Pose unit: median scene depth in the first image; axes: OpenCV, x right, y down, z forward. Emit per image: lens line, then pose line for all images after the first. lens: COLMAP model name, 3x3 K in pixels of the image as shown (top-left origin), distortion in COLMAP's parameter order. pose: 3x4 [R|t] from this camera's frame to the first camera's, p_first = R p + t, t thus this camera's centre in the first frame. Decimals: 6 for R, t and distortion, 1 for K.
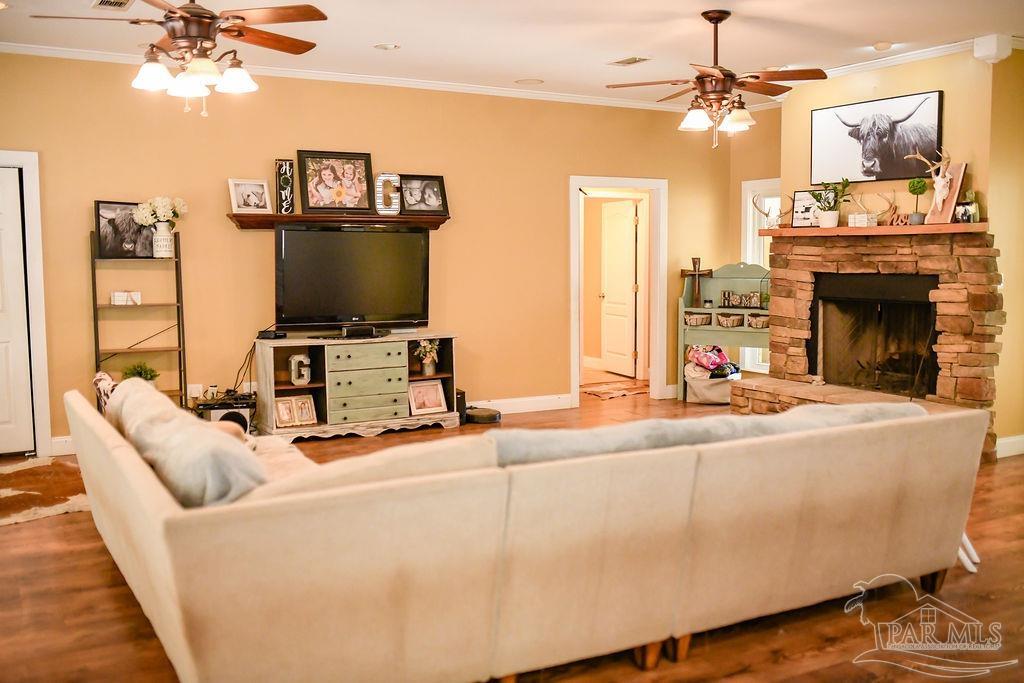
lens RADIAL K [[973.7, 0, 512.0], [0, 973.7, 341.5], [0, 0, 1]] dist [-0.027114, 0.020828]
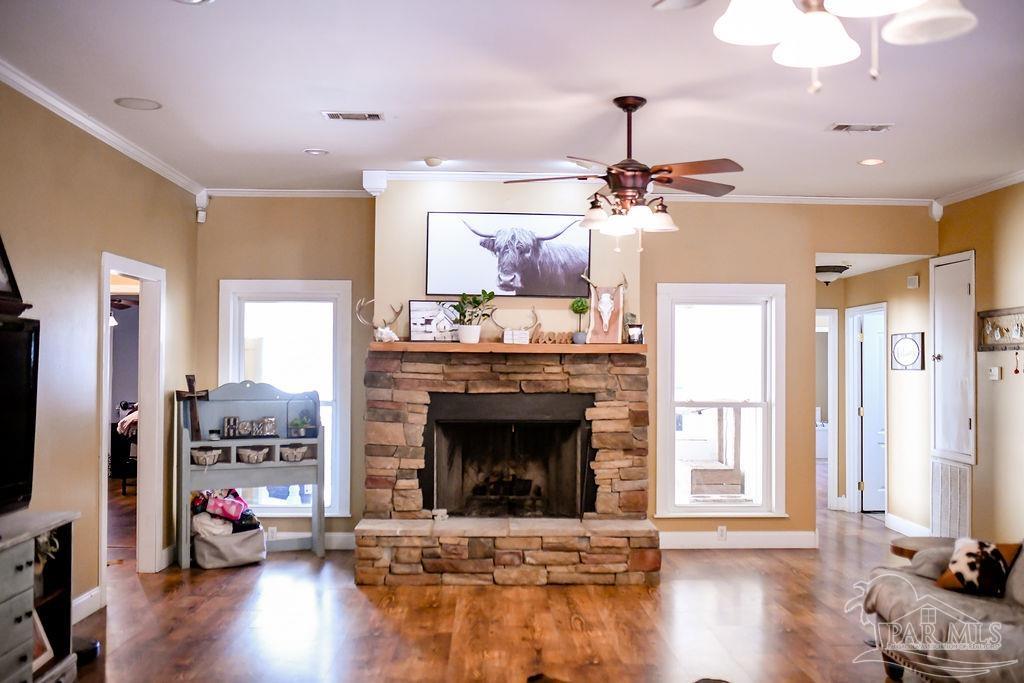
lens RADIAL K [[973.7, 0, 512.0], [0, 973.7, 341.5], [0, 0, 1]] dist [-0.027114, 0.020828]
pose [[0.466034, 0.027241, 0.884347, -0.471811], [0.071976, 0.995046, -0.068580, -0.054785], [-0.881834, 0.095612, 0.461764, 0.556834]]
